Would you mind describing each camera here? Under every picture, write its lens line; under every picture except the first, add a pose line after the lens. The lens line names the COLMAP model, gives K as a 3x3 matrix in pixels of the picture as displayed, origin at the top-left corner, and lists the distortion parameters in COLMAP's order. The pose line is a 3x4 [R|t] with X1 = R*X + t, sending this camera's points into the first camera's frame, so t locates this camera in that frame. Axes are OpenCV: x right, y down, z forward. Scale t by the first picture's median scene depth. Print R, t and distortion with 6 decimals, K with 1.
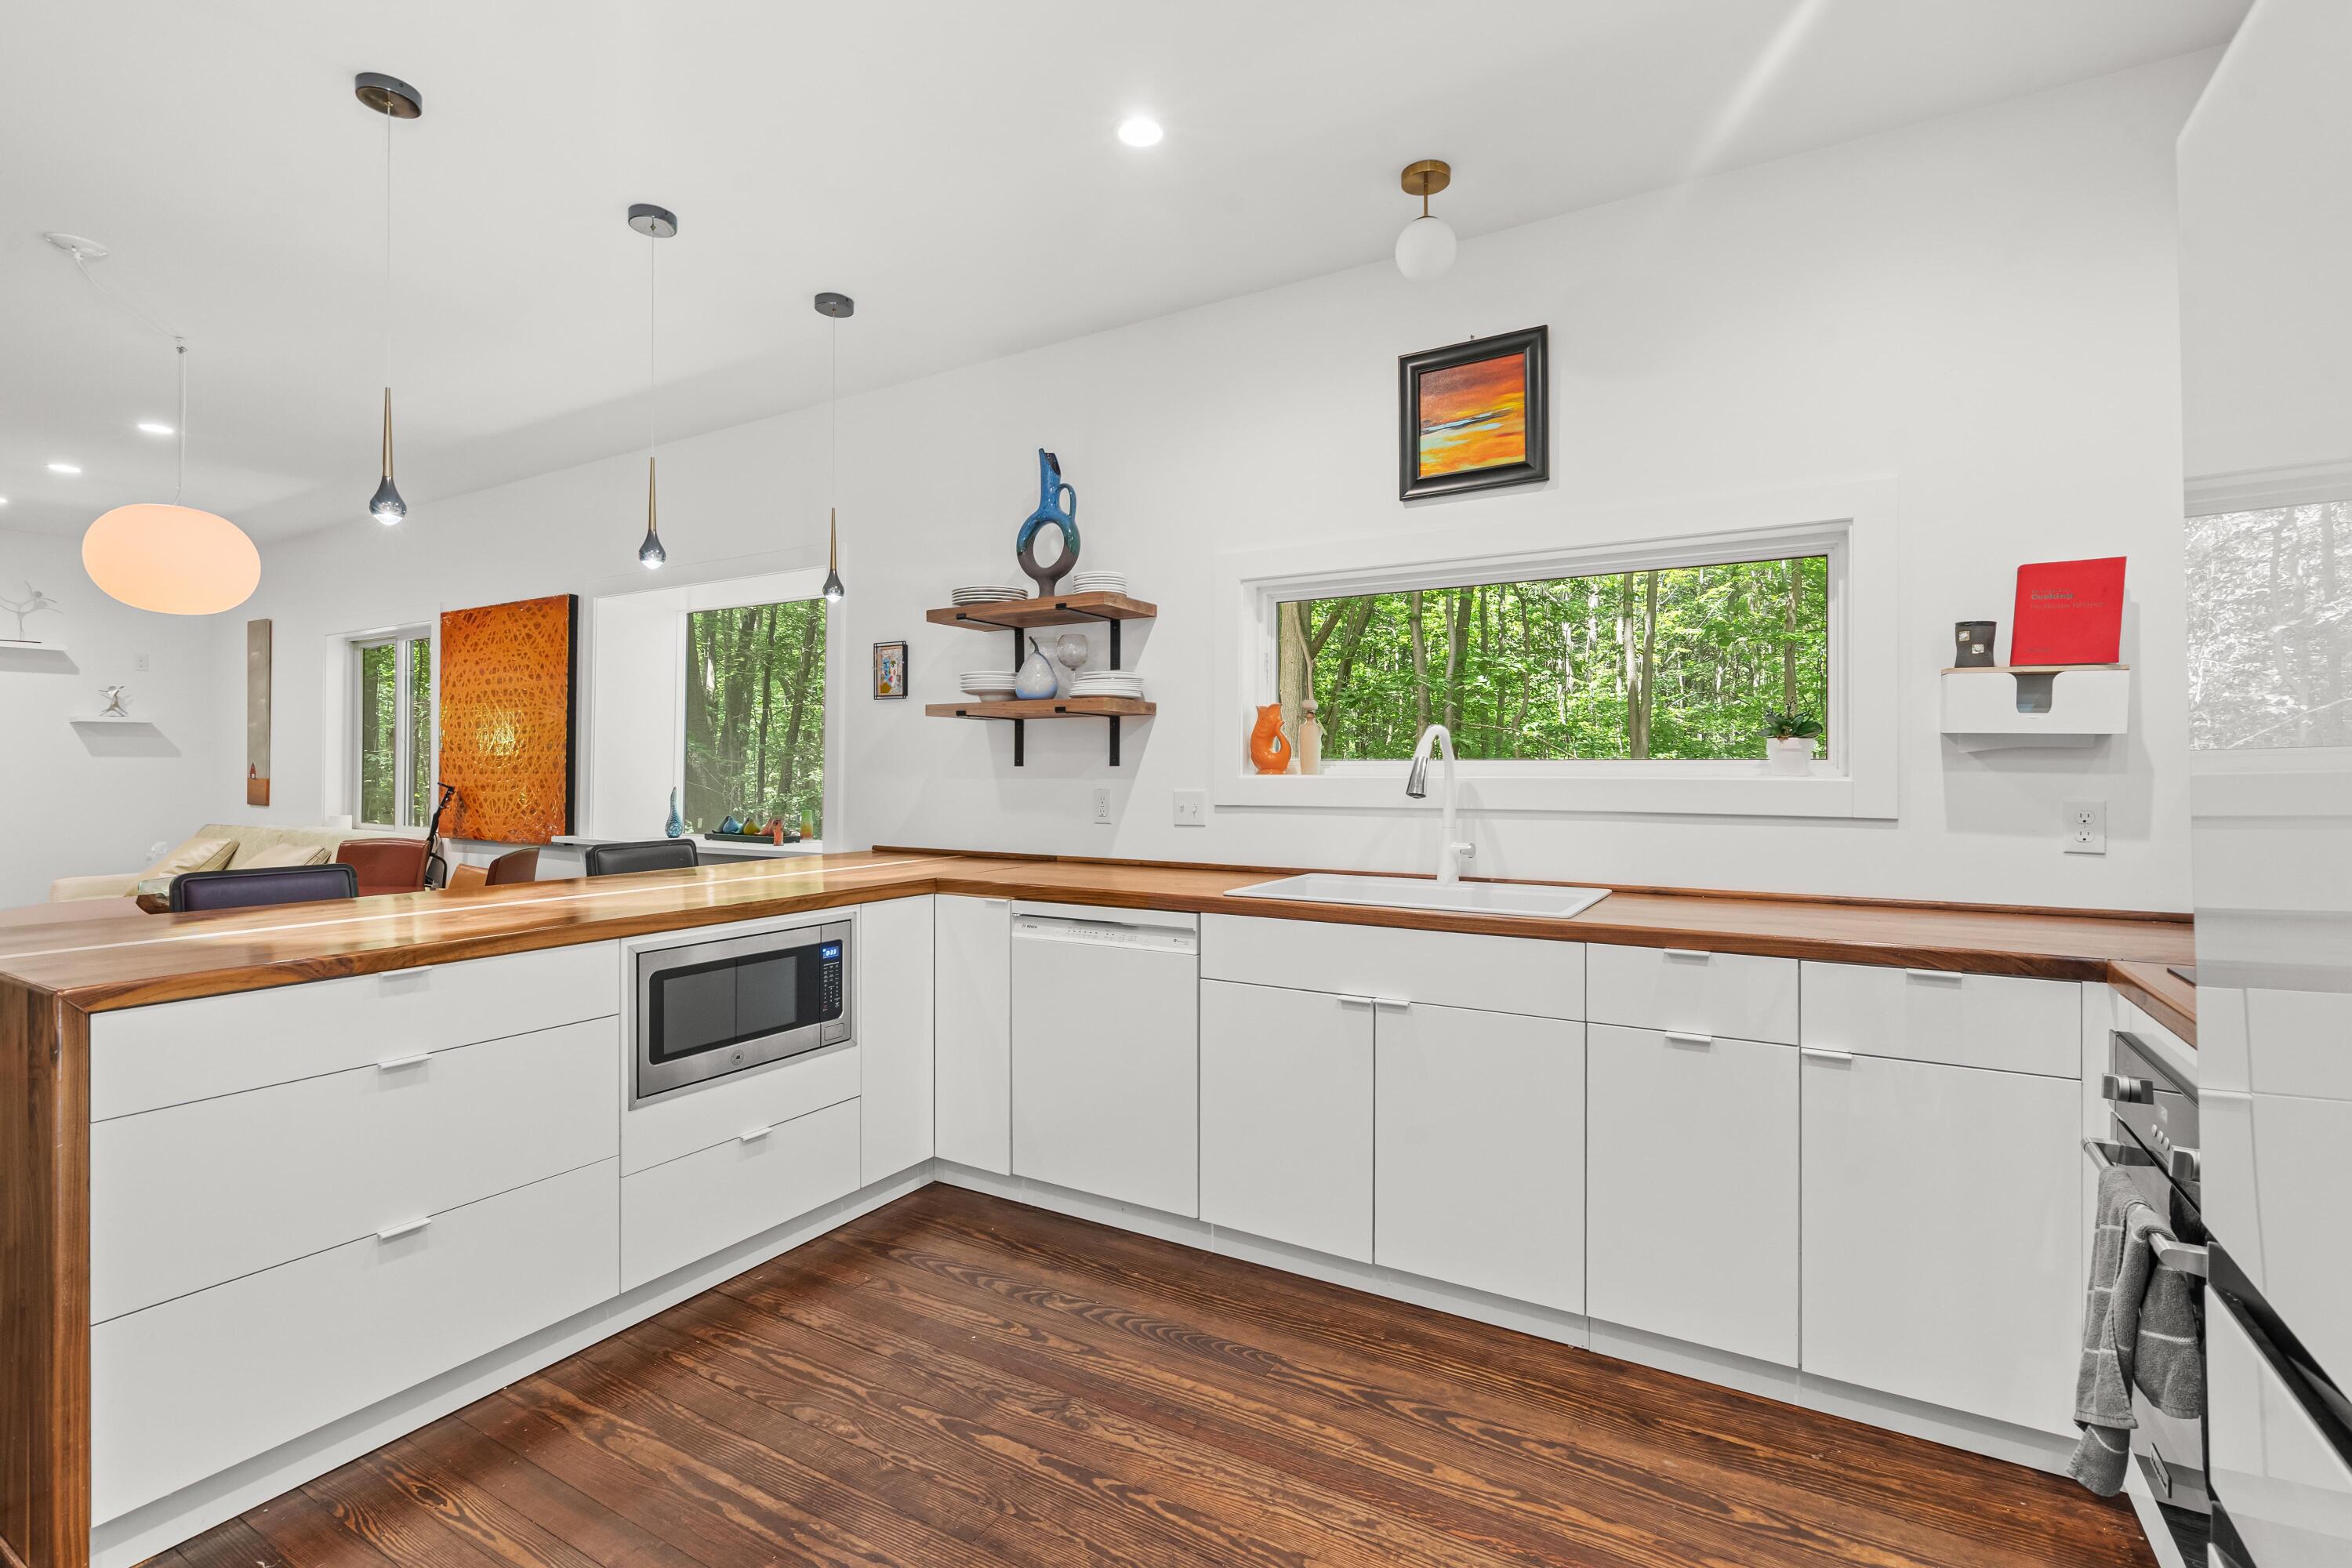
lens RADIAL K [[1079.0, 0, 1164.1], [0, 1079.0, 768.0], [0, 0, 1]] dist [-0.007810, 0.003427]
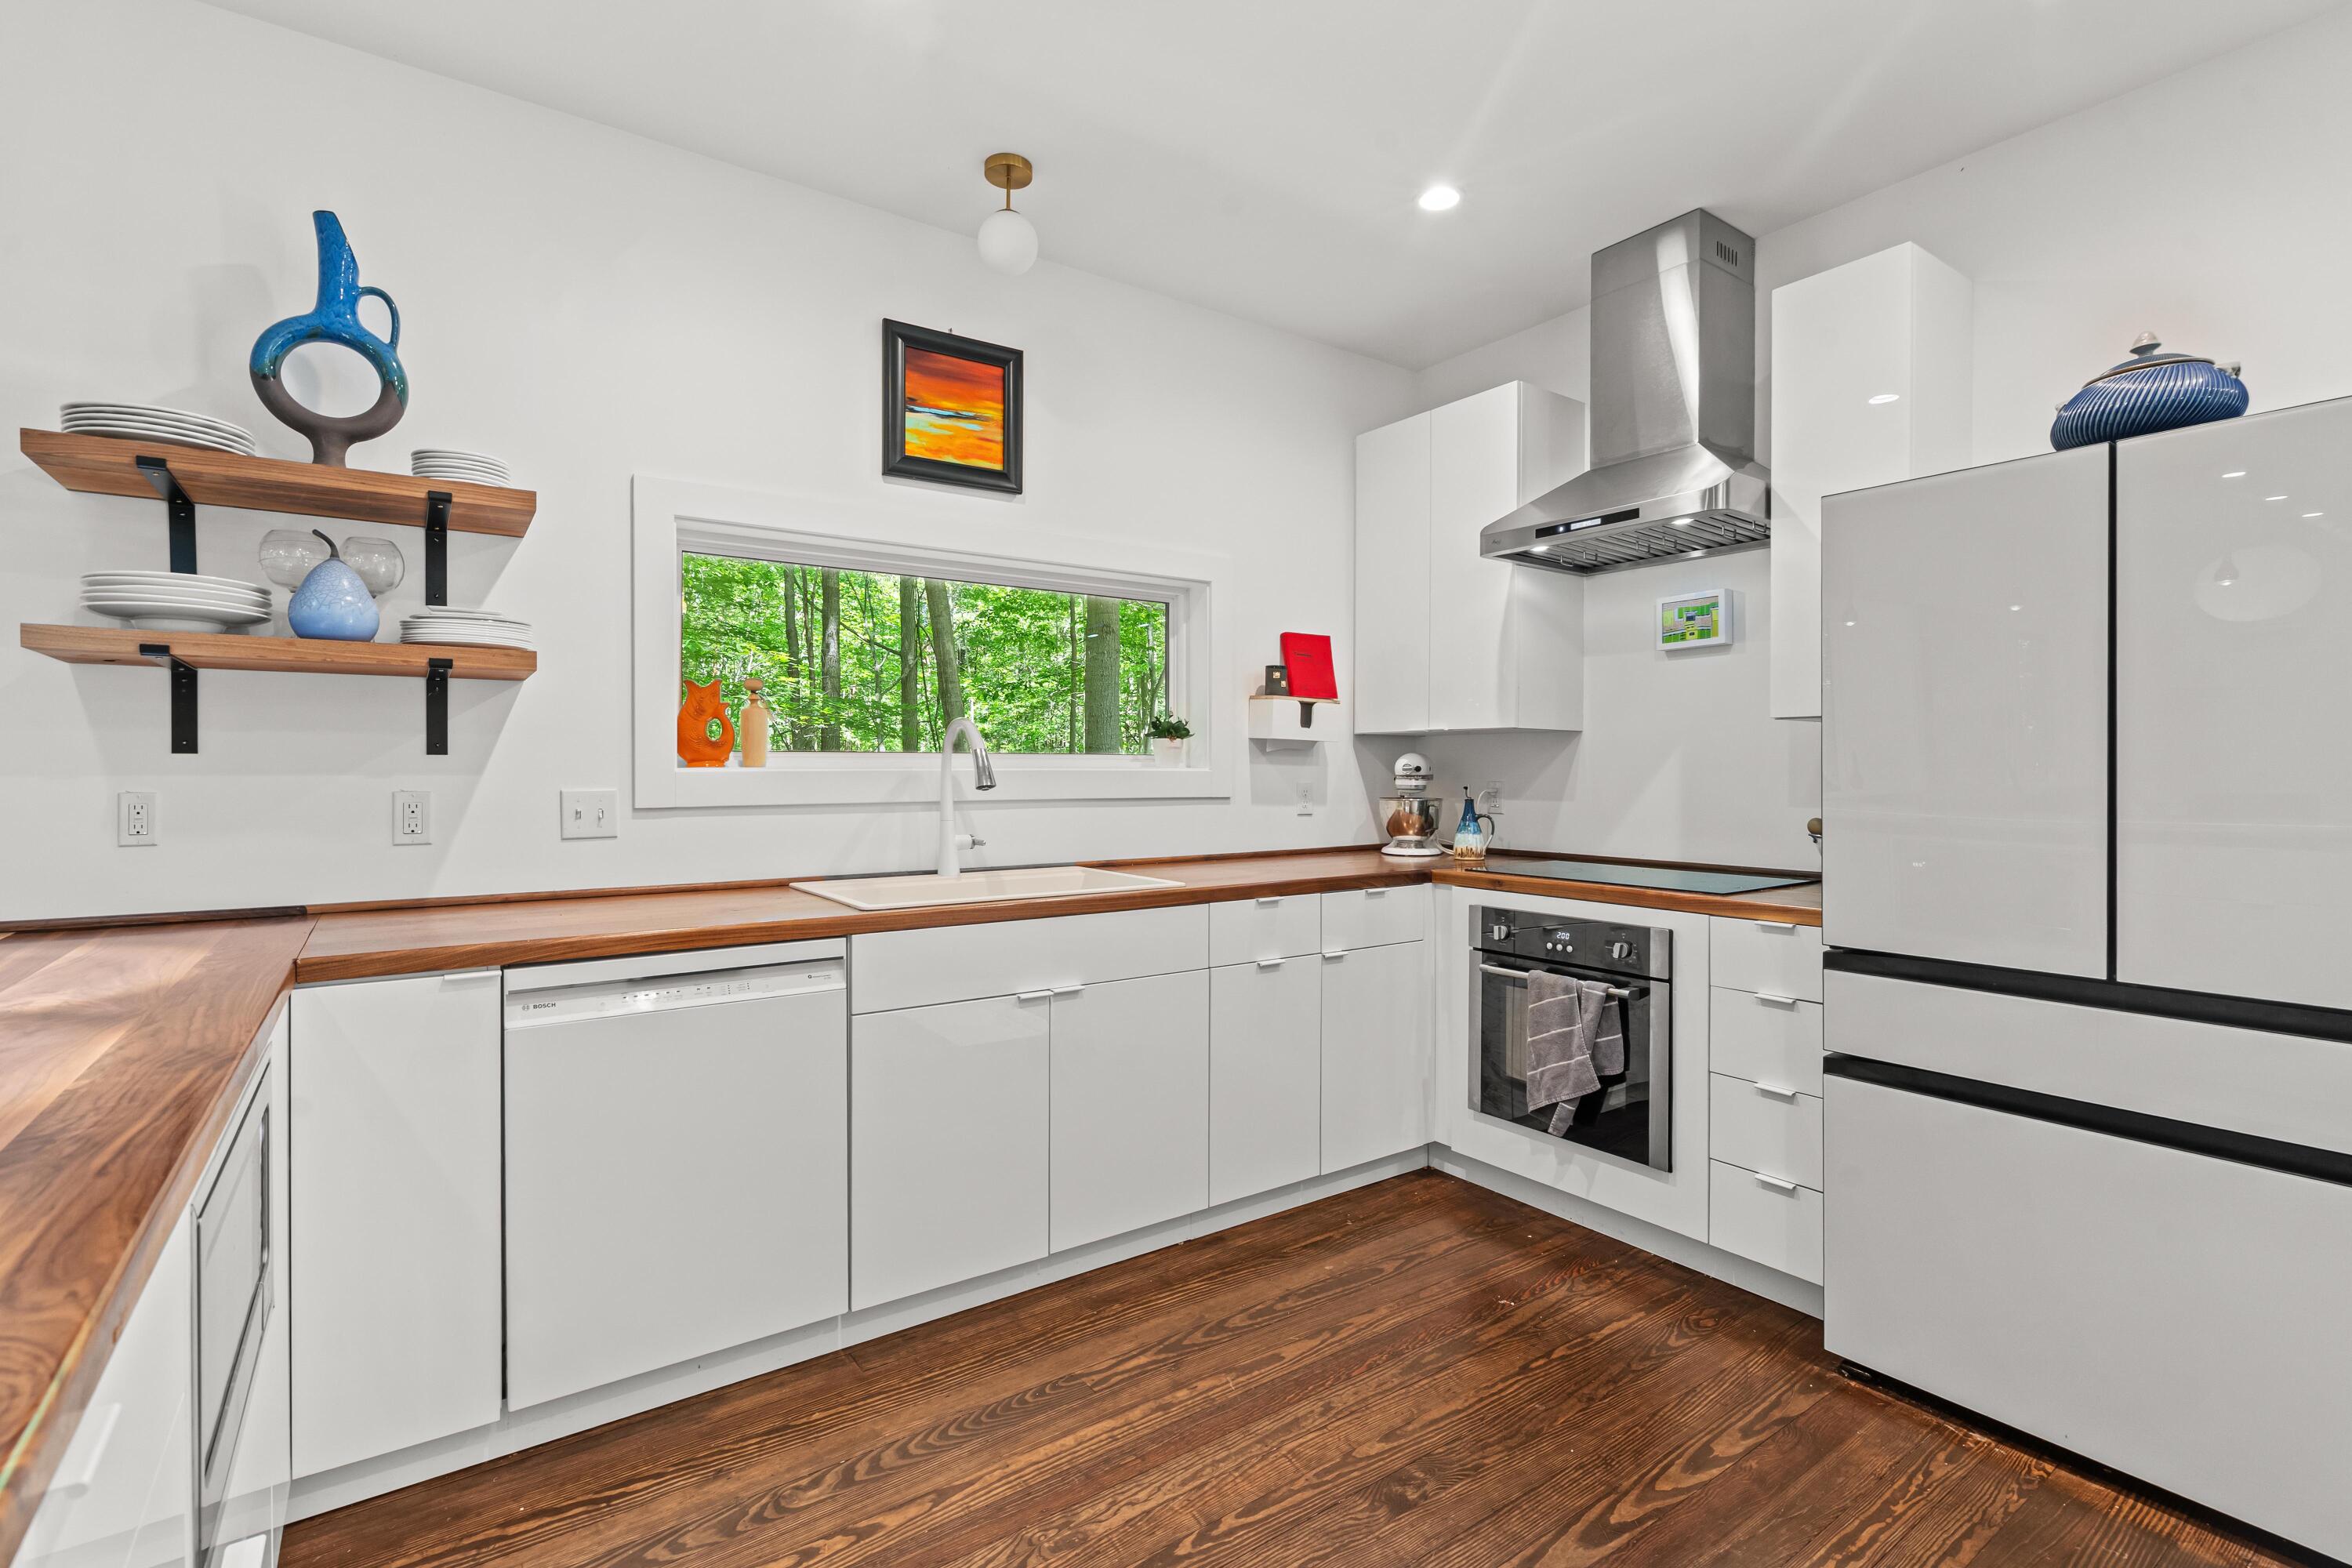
lens RADIAL K [[1079.0, 0, 1168.8], [0, 1079.0, 777.7], [0, 0, 1]] dist [-0.007810, 0.003427]
pose [[0.398585, -0.007719, 0.917099, -0.602327], [-0.001099, 0.999960, 0.008894, 0.007686], [-0.917131, -0.004553, 0.398561, 0.447502]]
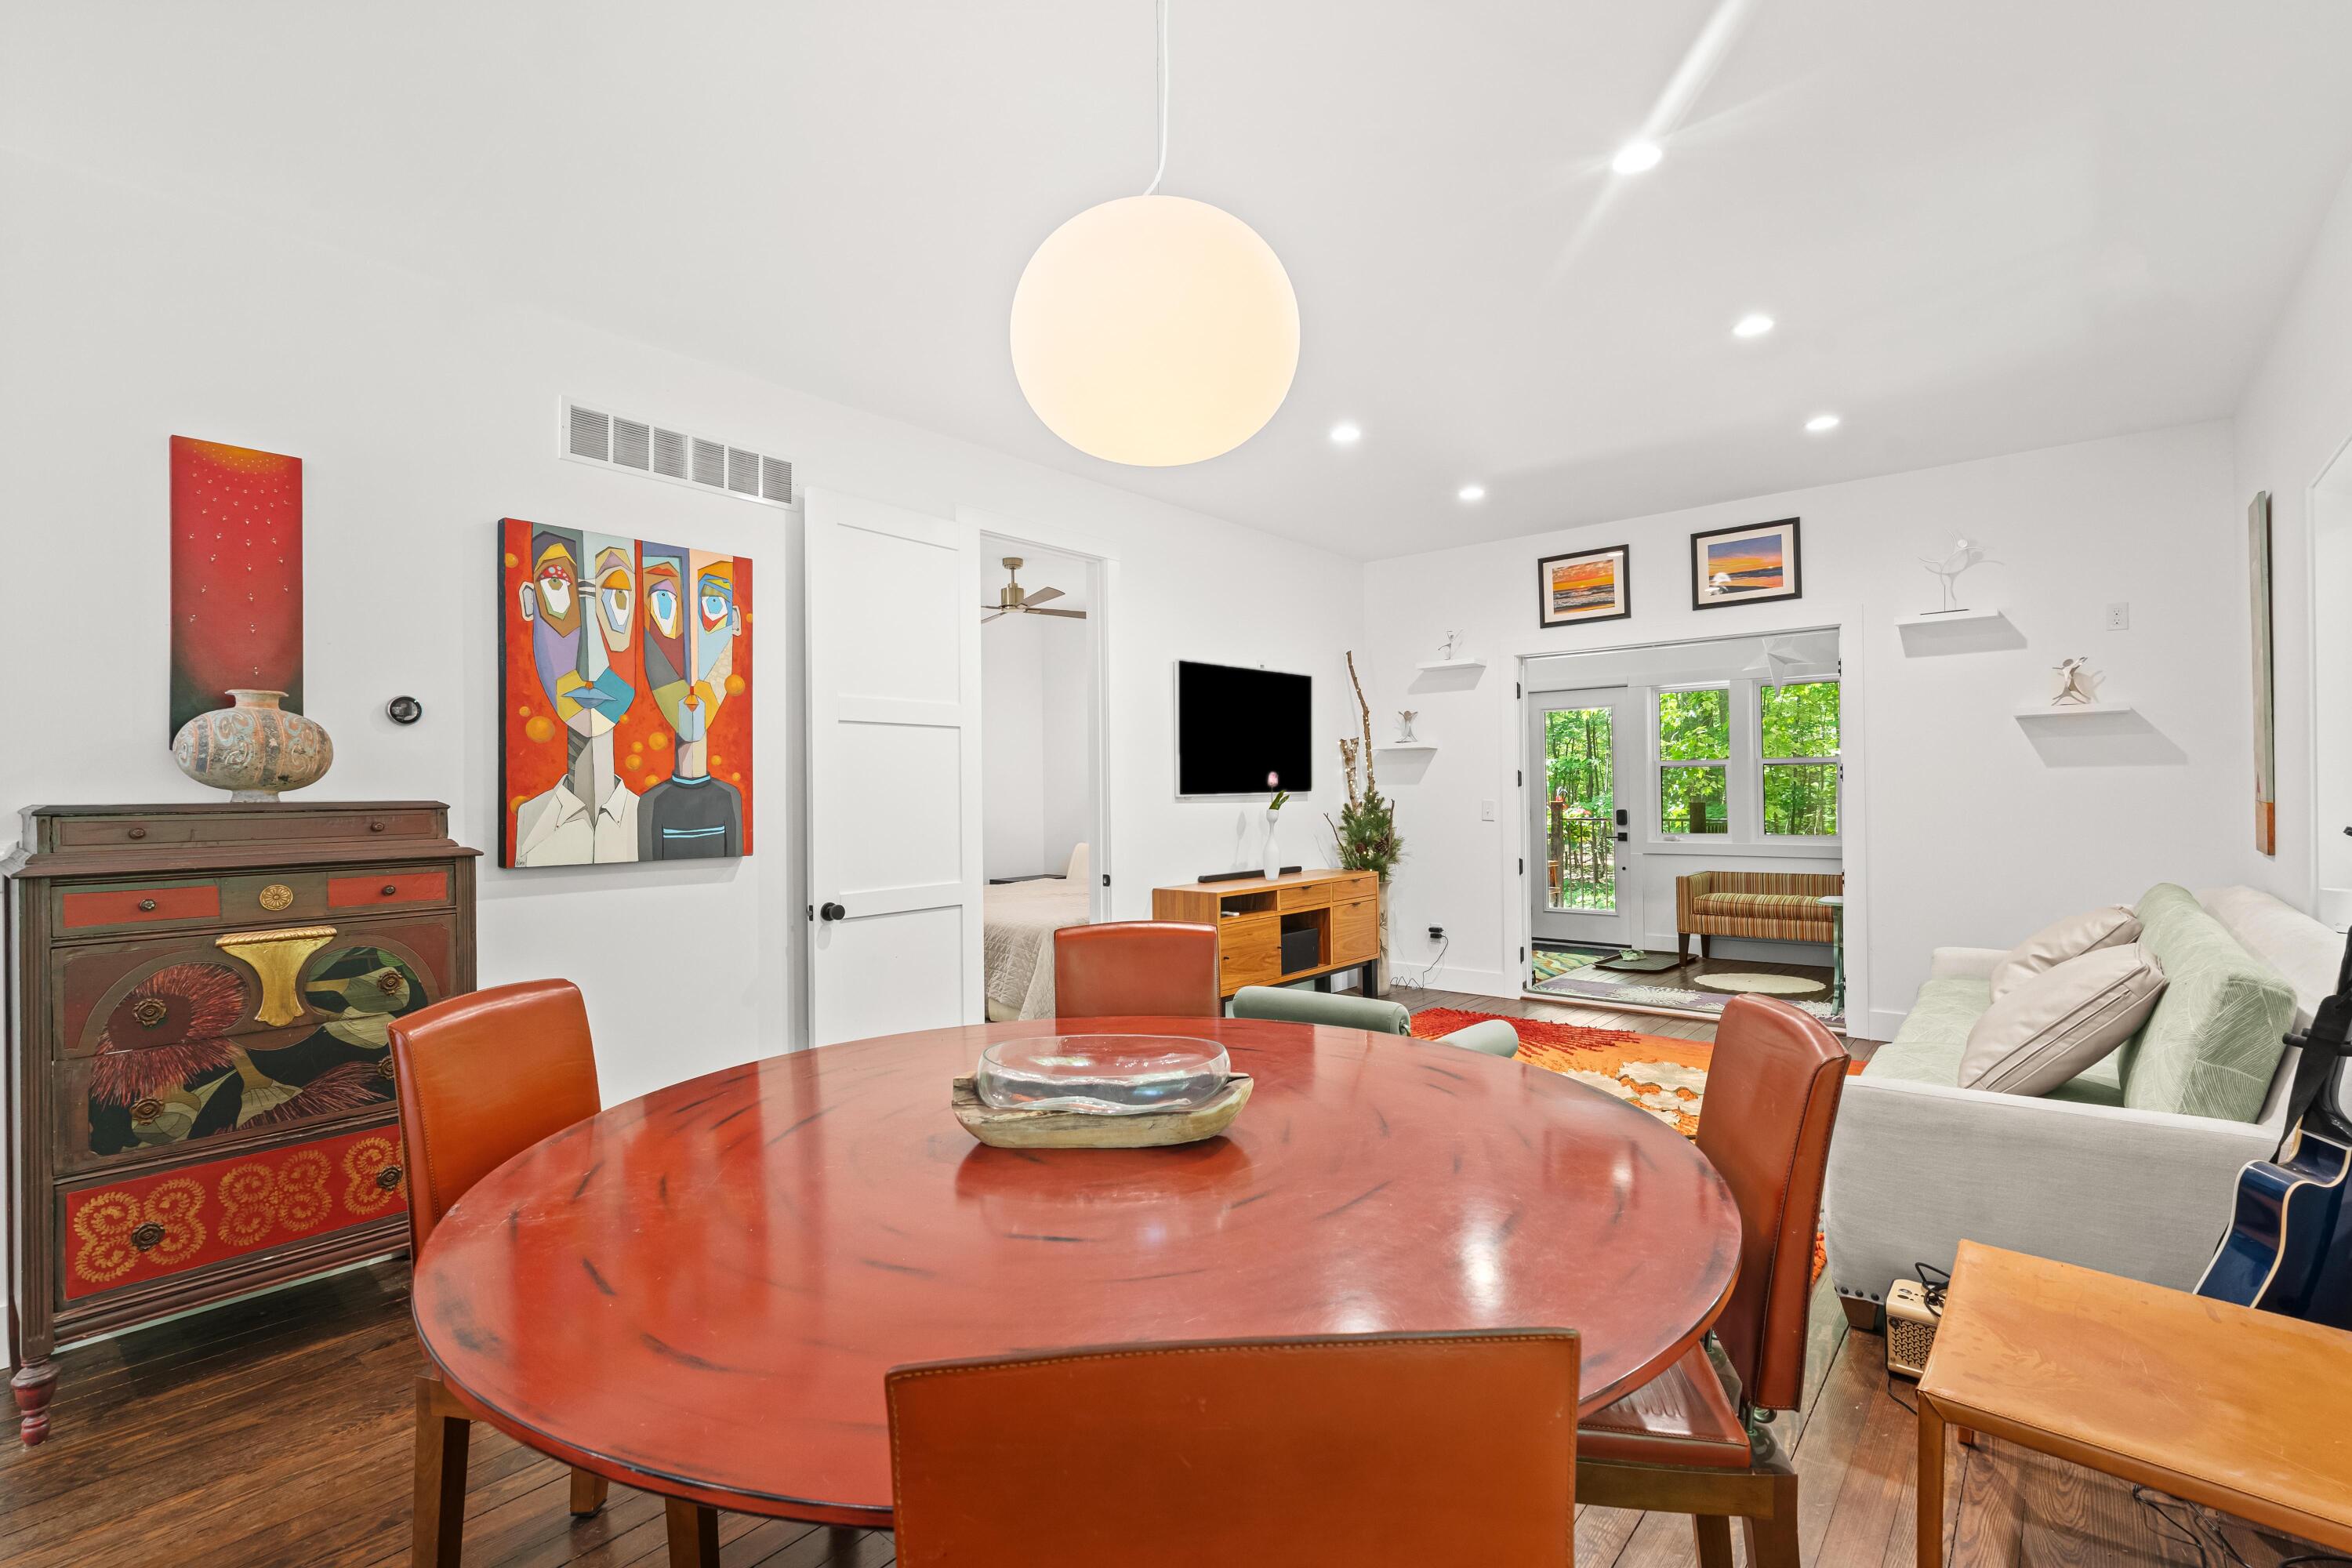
lens RADIAL K [[1079.0, 0, 1165.3], [0, 1079.0, 775.8], [0, 0, 1]] dist [-0.007810, 0.003427]
pose [[-0.158636, -0.015183, -0.987220, -0.623348], [0.011386, 0.999787, -0.017206, 0.000777], [0.987272, -0.013970, -0.158429, 1.438568]]
